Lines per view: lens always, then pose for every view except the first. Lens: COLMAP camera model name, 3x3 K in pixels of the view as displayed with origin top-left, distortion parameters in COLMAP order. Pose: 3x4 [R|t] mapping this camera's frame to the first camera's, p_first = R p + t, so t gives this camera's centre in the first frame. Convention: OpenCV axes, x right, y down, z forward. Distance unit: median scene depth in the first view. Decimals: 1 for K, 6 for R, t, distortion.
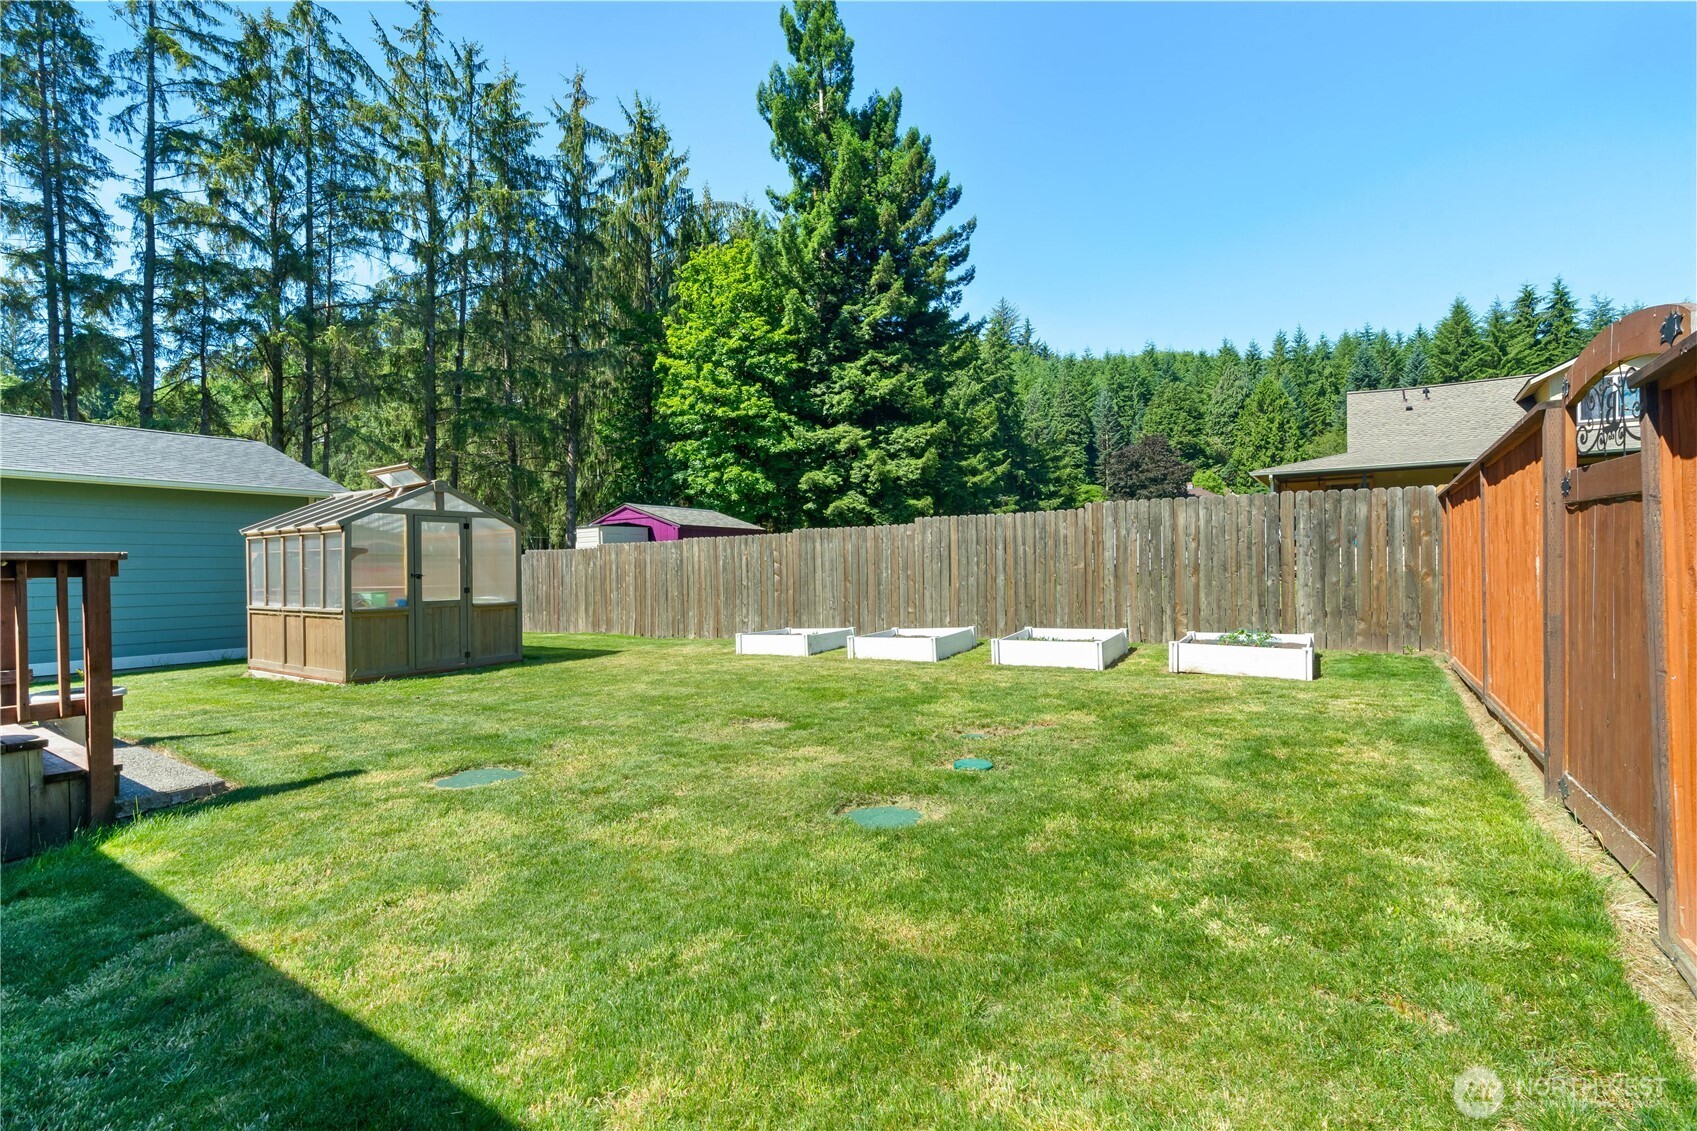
lens RADIAL K [[768.4, 0, 850.0], [0, 768.4, 568.4], [0, 0, 1]] dist [-0.016310, 0.008577]
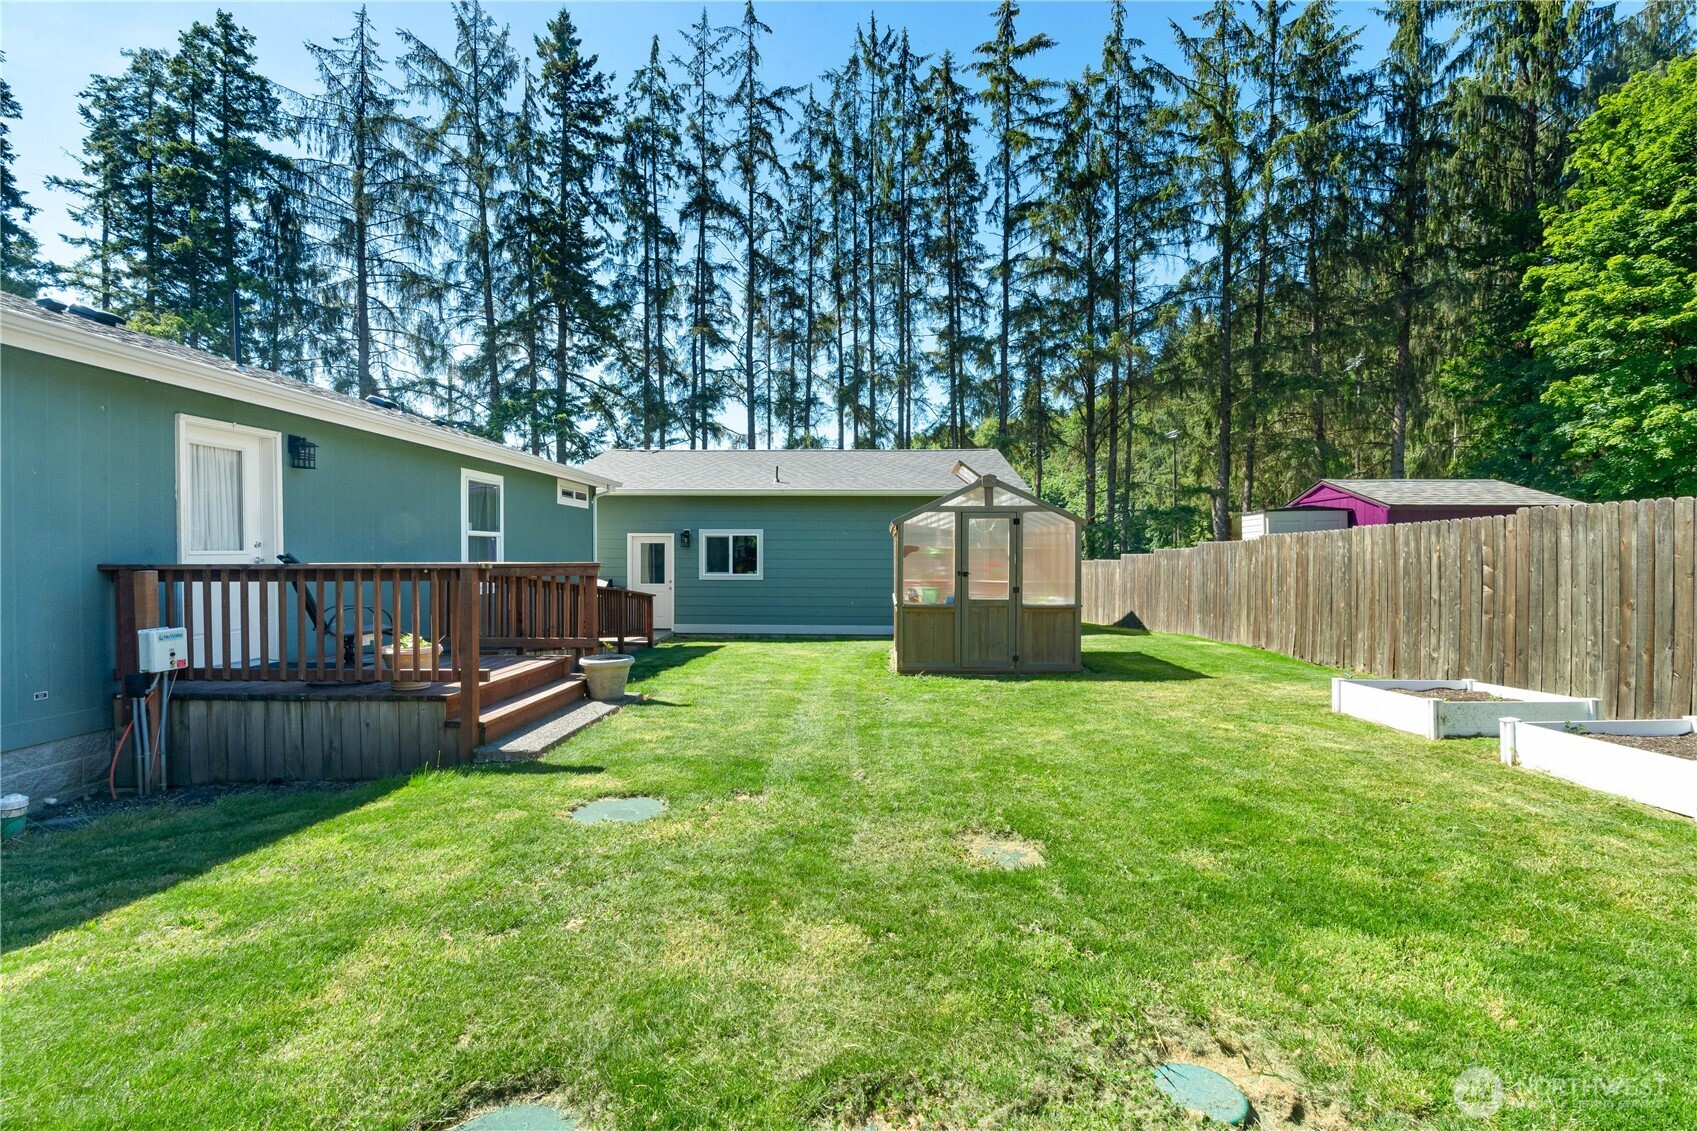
lens RADIAL K [[768.4, 0, 850.0], [0, 768.4, 568.4], [0, 0, 1]] dist [-0.016310, 0.008577]
pose [[0.512563, 0.026167, -0.858251, 0.048256], [-0.009300, 0.999646, 0.024923, -0.004685], [0.858599, -0.004793, 0.512625, 0.083778]]
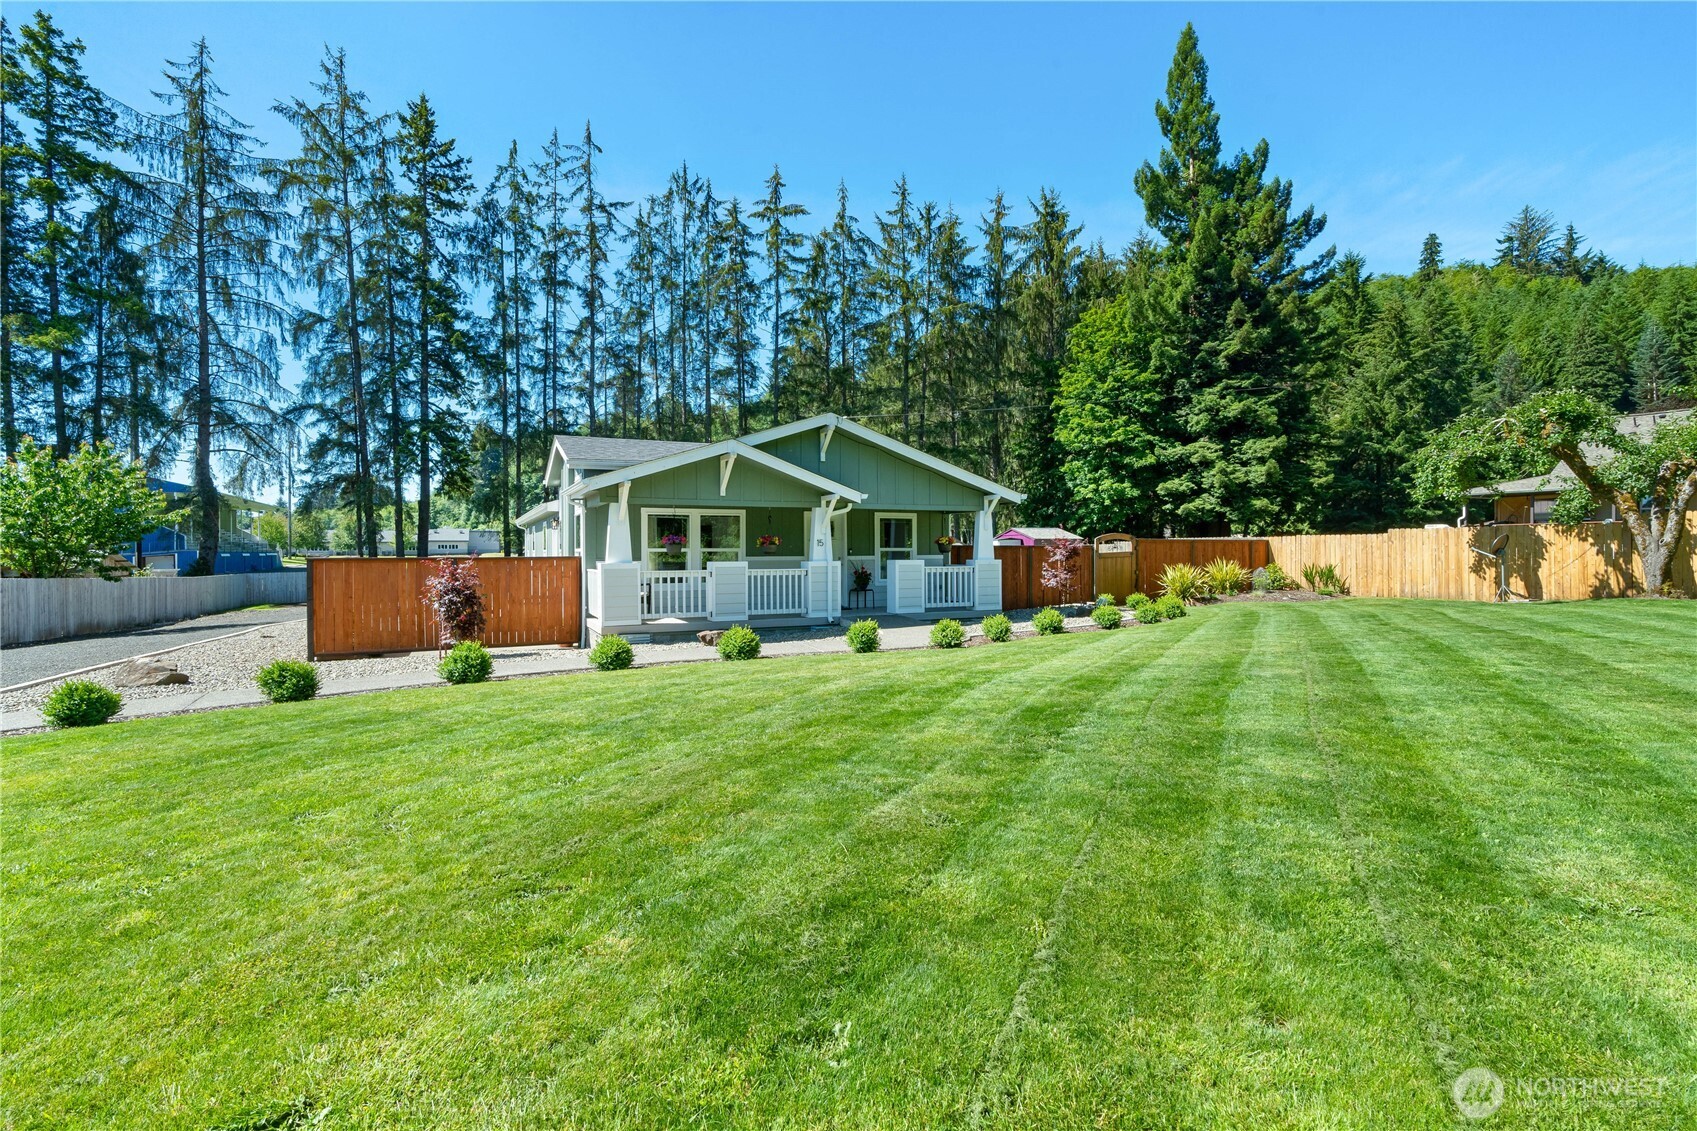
lens RADIAL K [[802.1, 0, 834.6], [0, 802.1, 553.2], [0, 0, 1]] dist [-0.000403, 0.000106]
pose [[0.851212, 0.008067, -0.524760, 0.176579], [-0.004339, 0.999956, 0.008334, -0.011763], [0.524804, -0.004817, 0.851209, -0.441744]]
